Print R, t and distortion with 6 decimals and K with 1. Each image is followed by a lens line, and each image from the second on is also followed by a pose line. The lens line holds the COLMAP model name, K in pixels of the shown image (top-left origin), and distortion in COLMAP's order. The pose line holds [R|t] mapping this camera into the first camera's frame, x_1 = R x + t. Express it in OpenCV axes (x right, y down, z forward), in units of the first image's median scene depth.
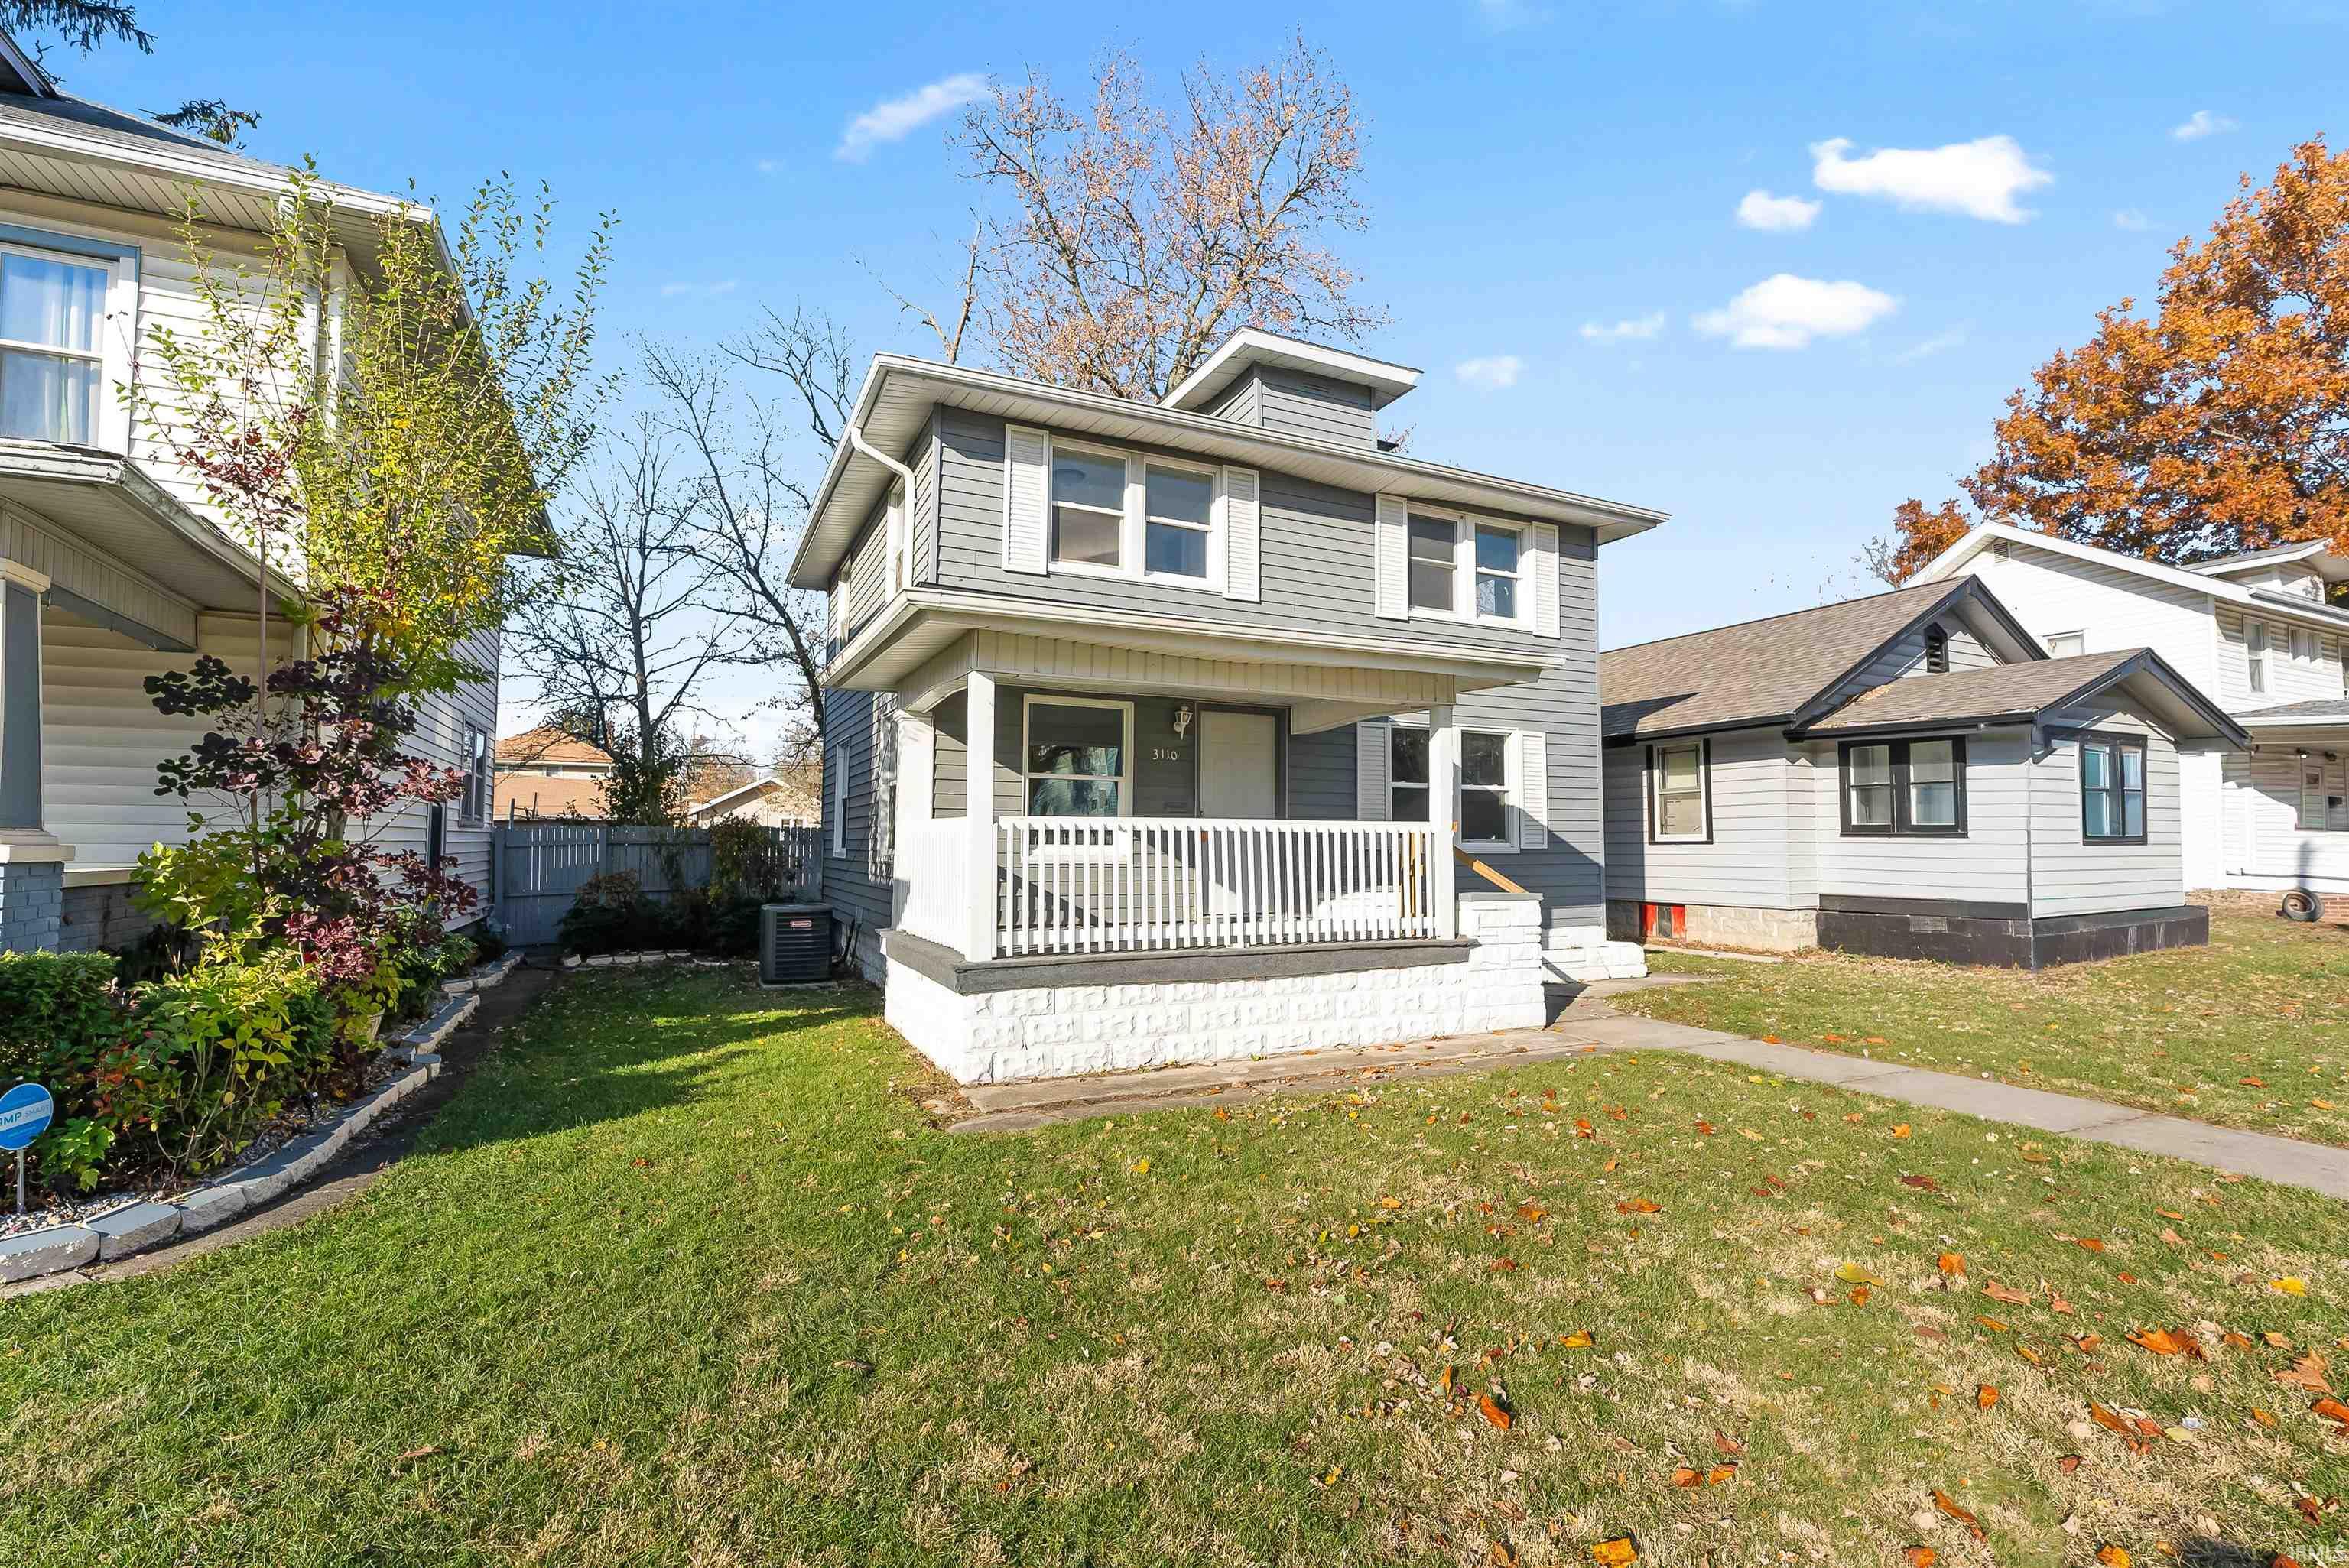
lens RADIAL K [[1046.8, 0, 1176.9], [0, 1046.8, 809.3], [0, 0, 1]] dist [-0.009802, 0.000136]
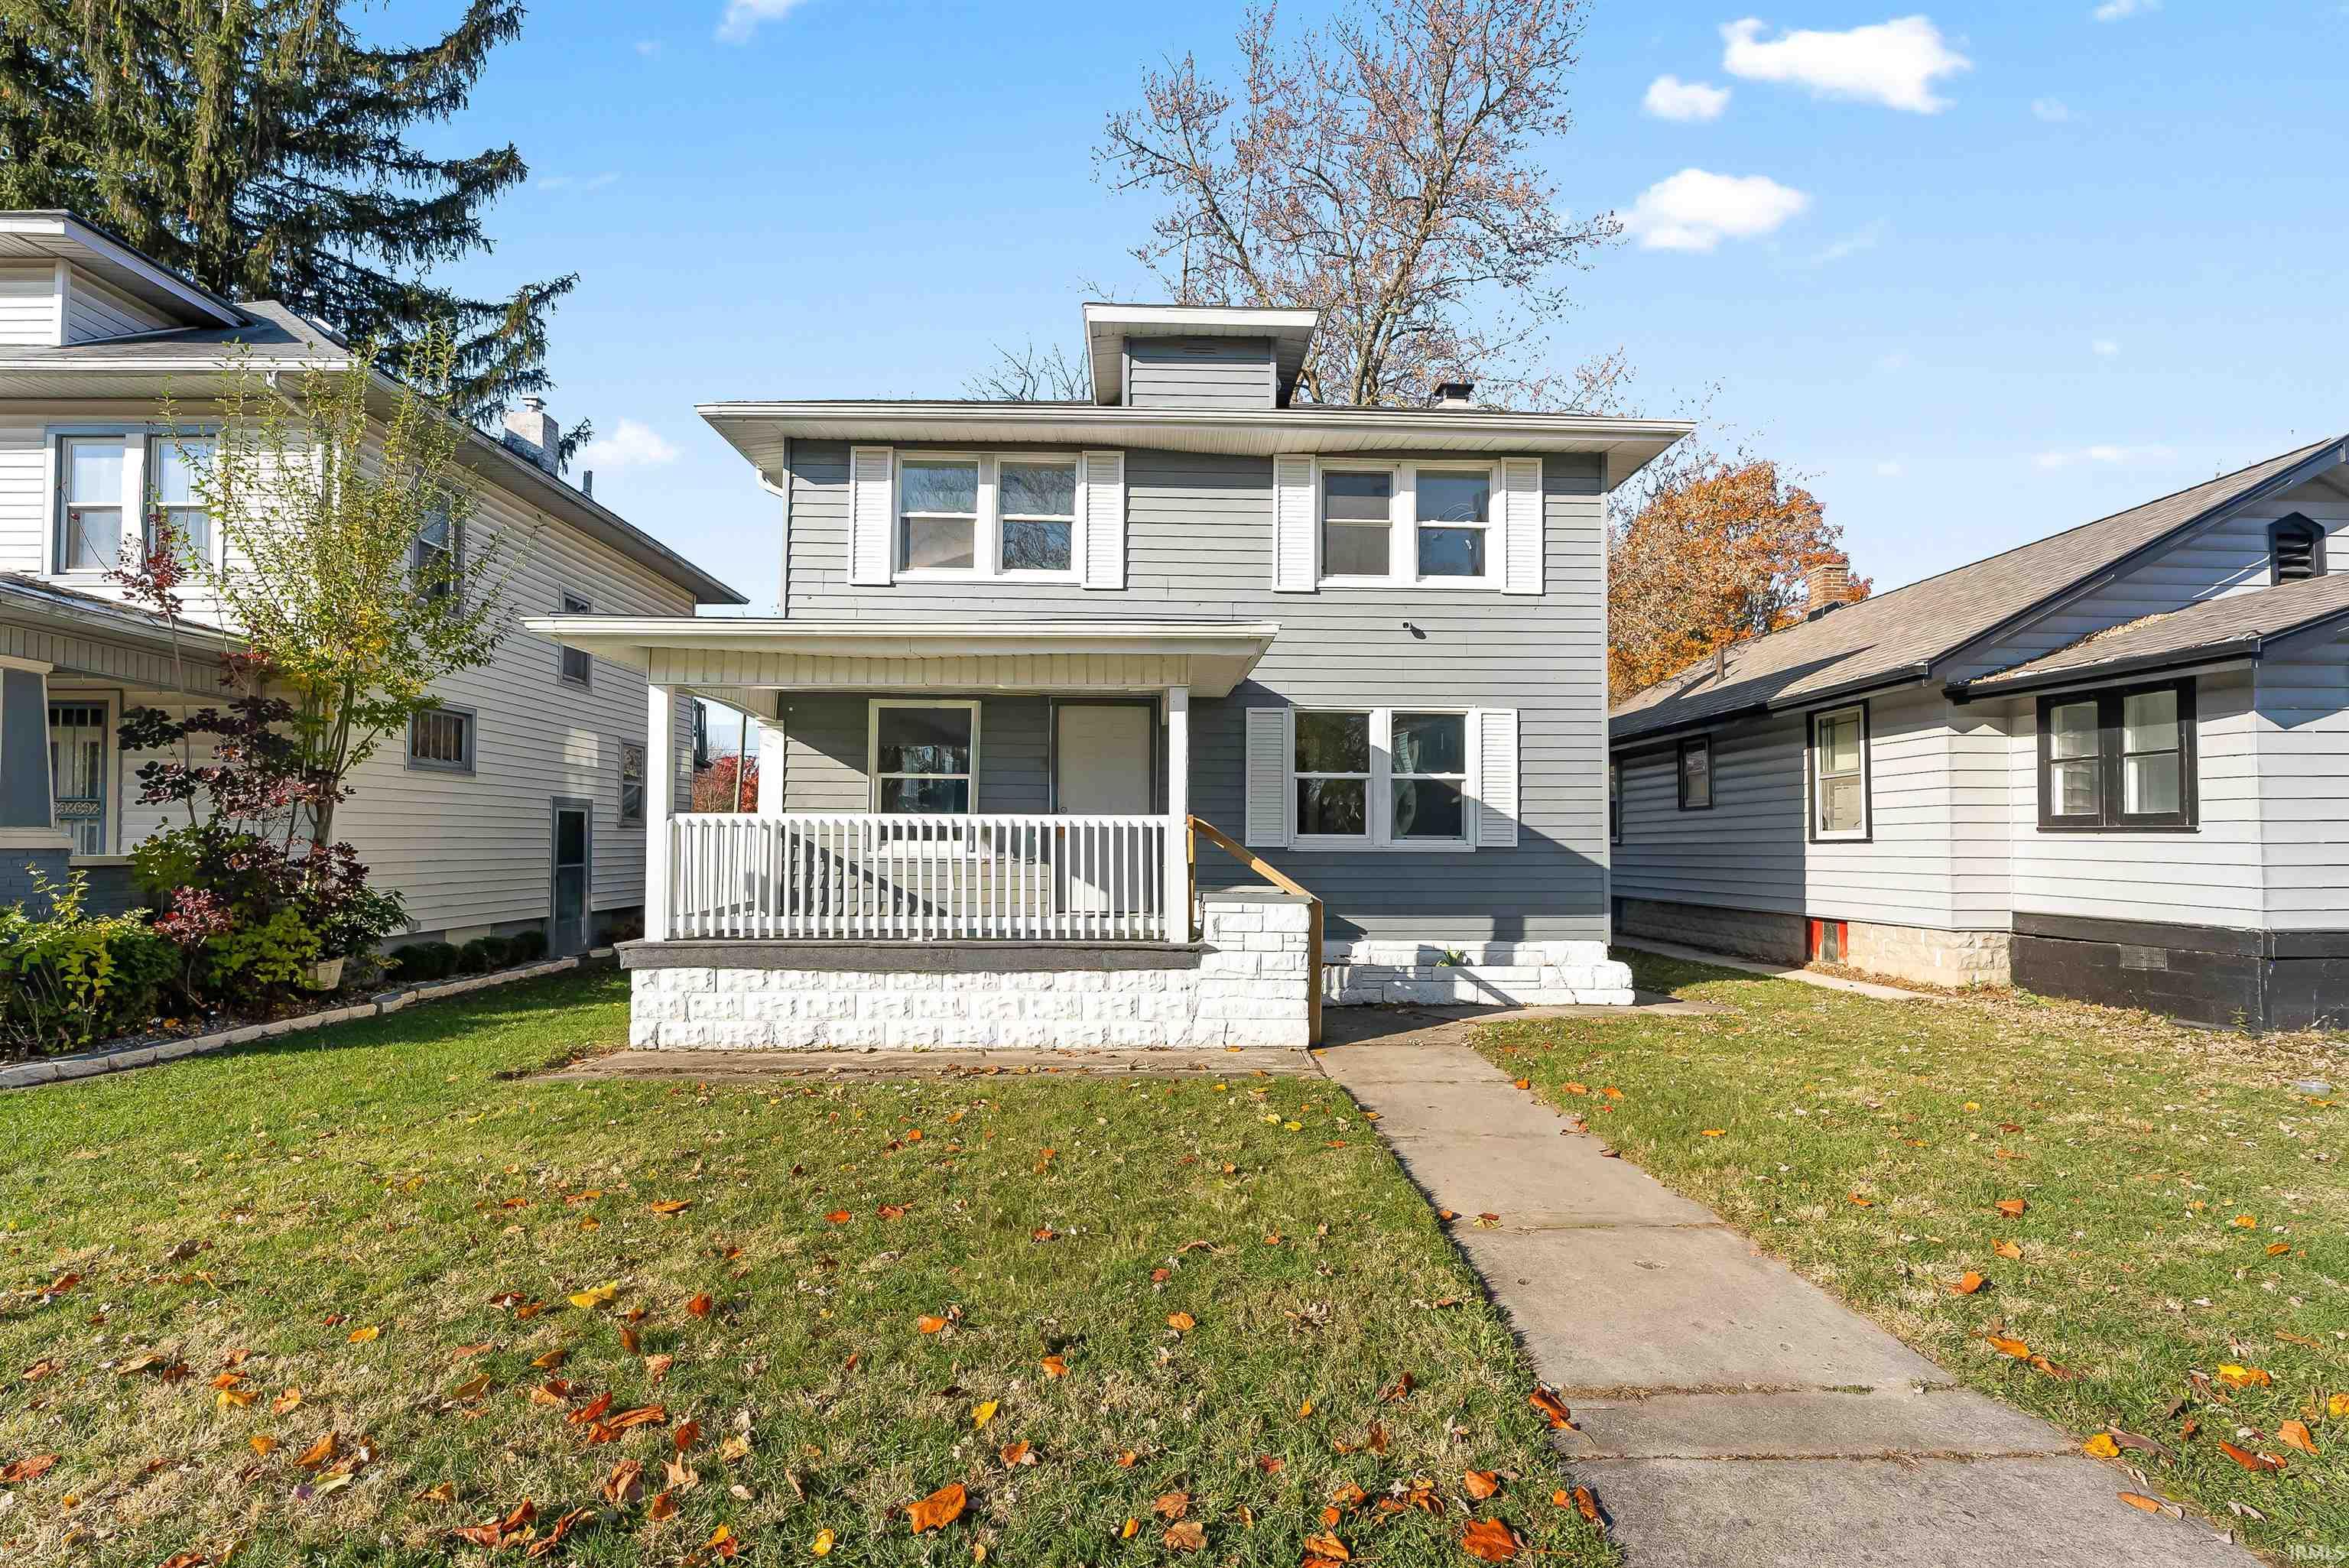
lens RADIAL K [[1058.8, 0, 1173.6], [0, 1058.8, 842.4], [0, 0, 1]] dist [-0.007817, -0.000014]
pose [[0.911810, 0.000463, -0.410613, 0.522353], [0.011593, 0.999572, 0.026869, 0.009197], [0.410449, -0.029260, 0.911414, 0.126621]]
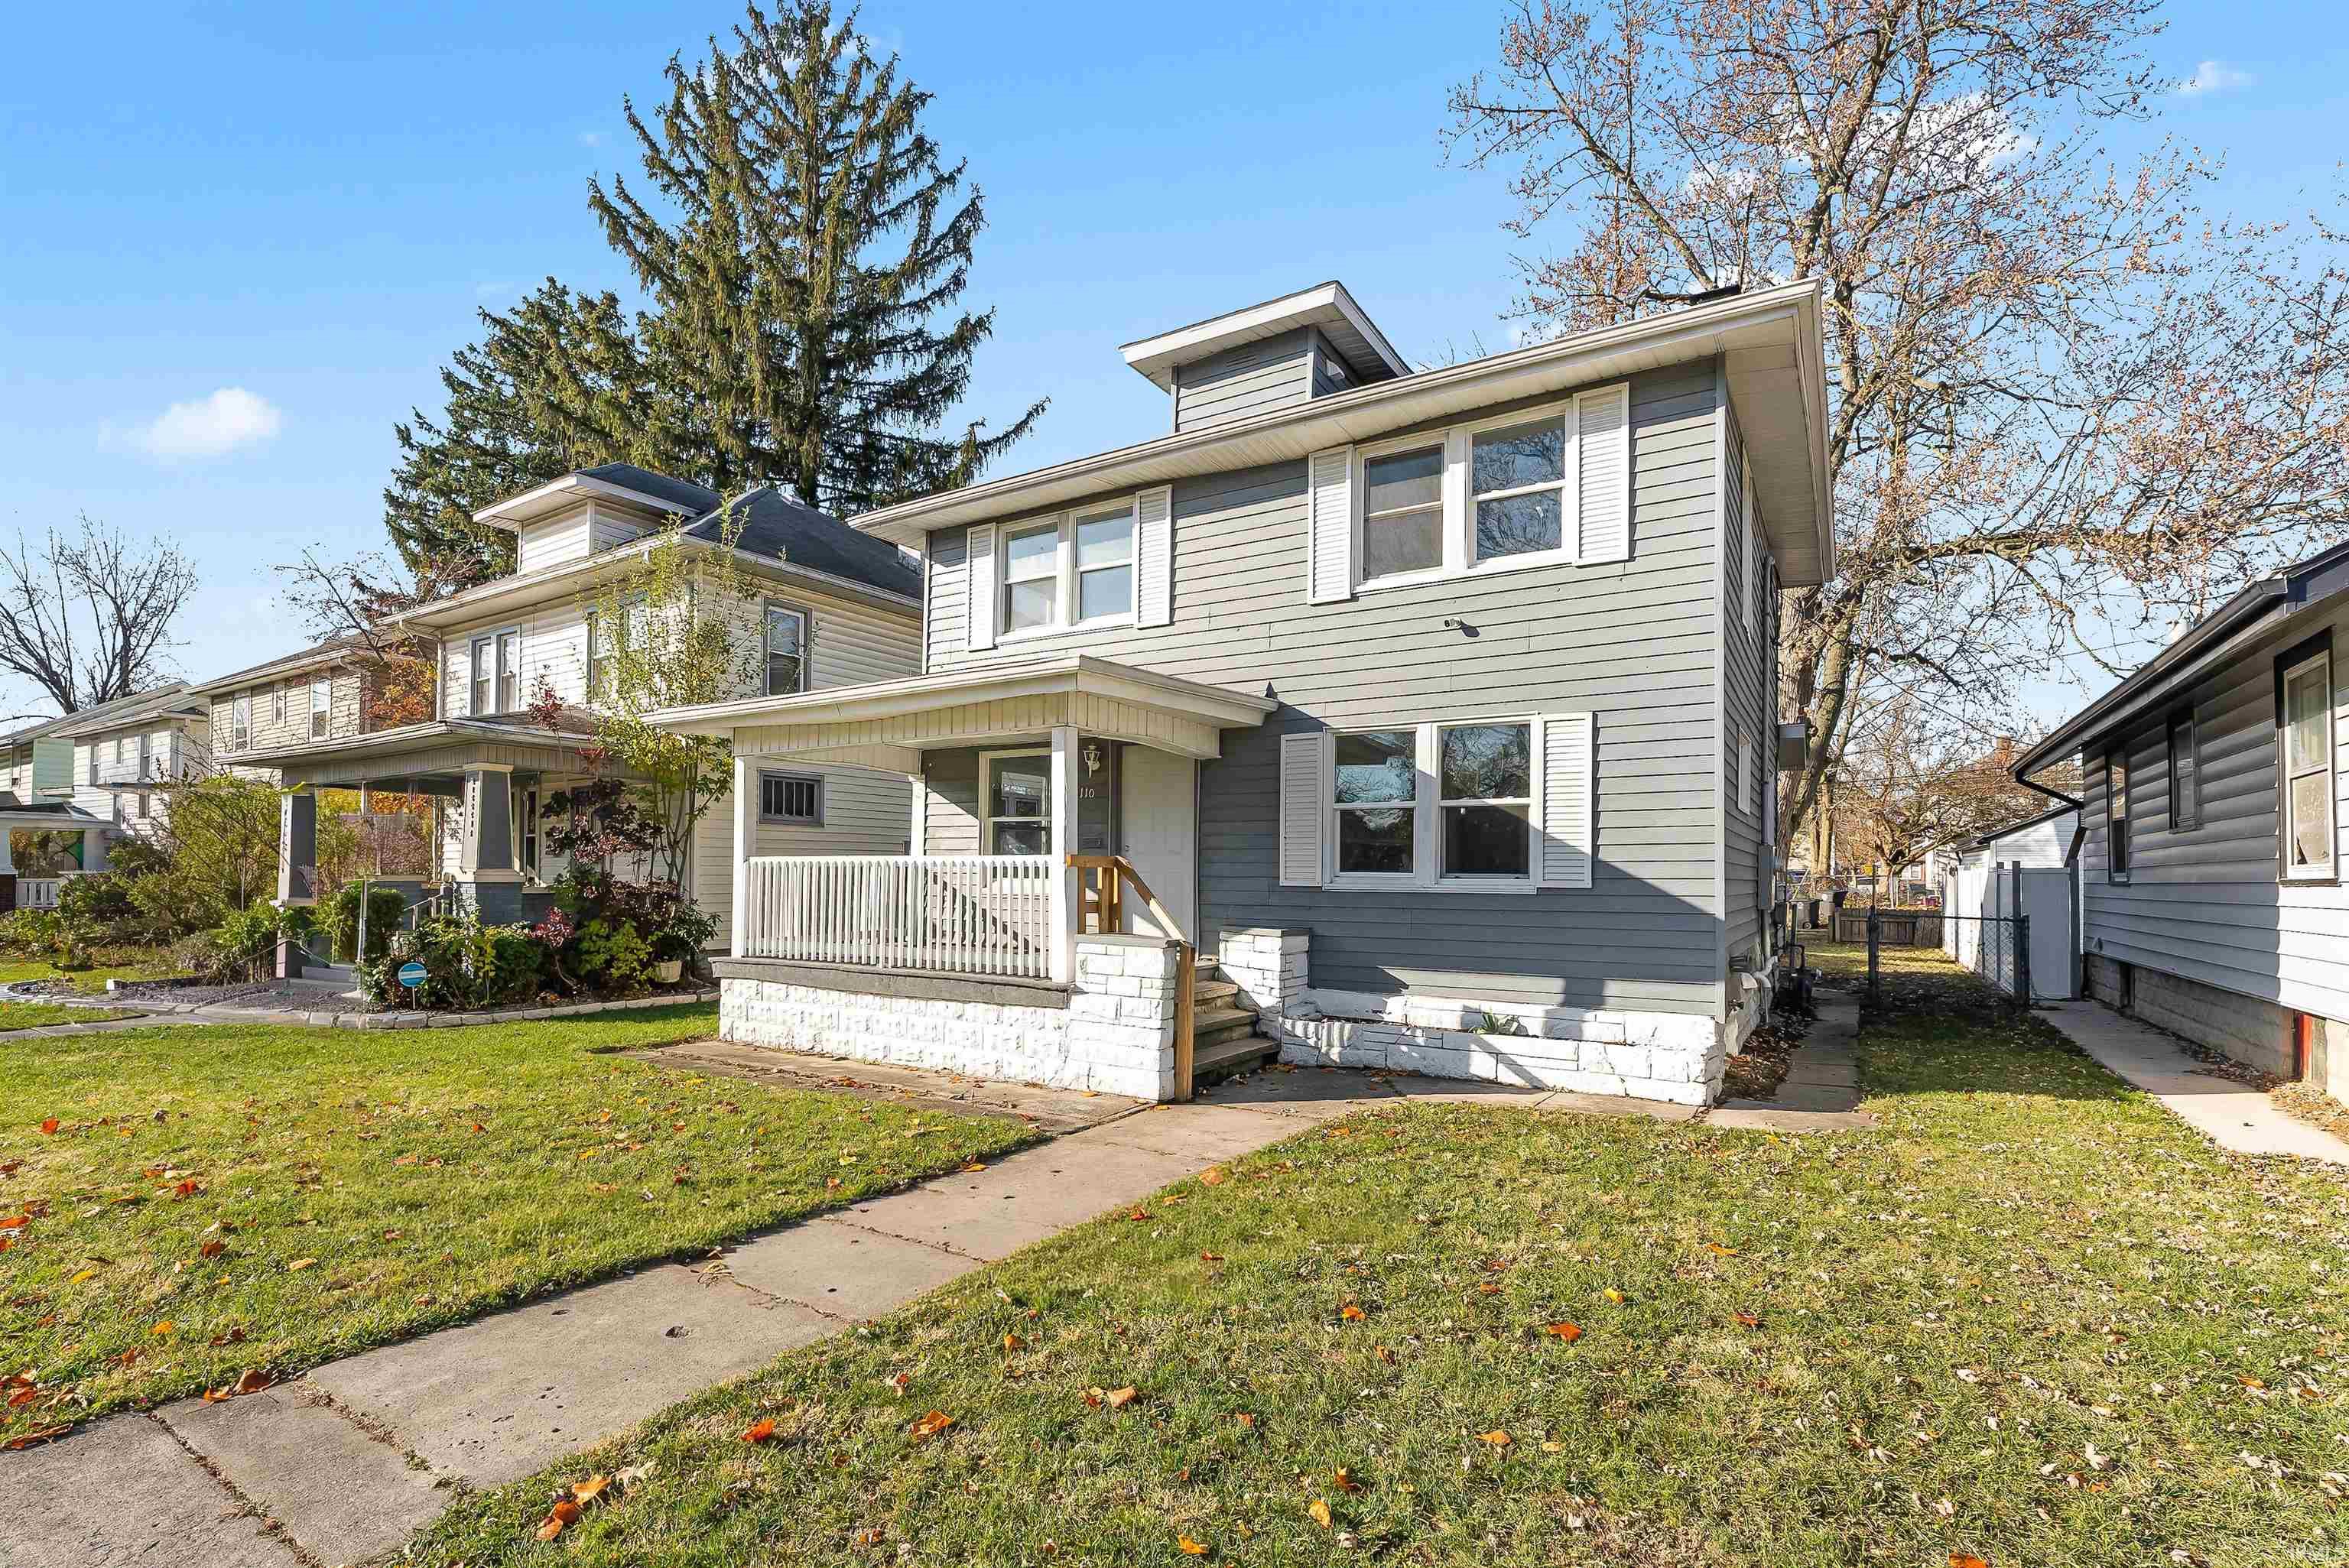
lens RADIAL K [[1081.3, 0, 1169.0], [0, 1081.3, 884.5], [0, 0, 1]] dist [-0.009996, 0.000576]
pose [[0.520975, 0.007865, -0.853536, 0.920474], [0.023133, 0.999460, 0.023330, 0.015062], [0.853258, -0.031900, 0.520512, 0.484430]]
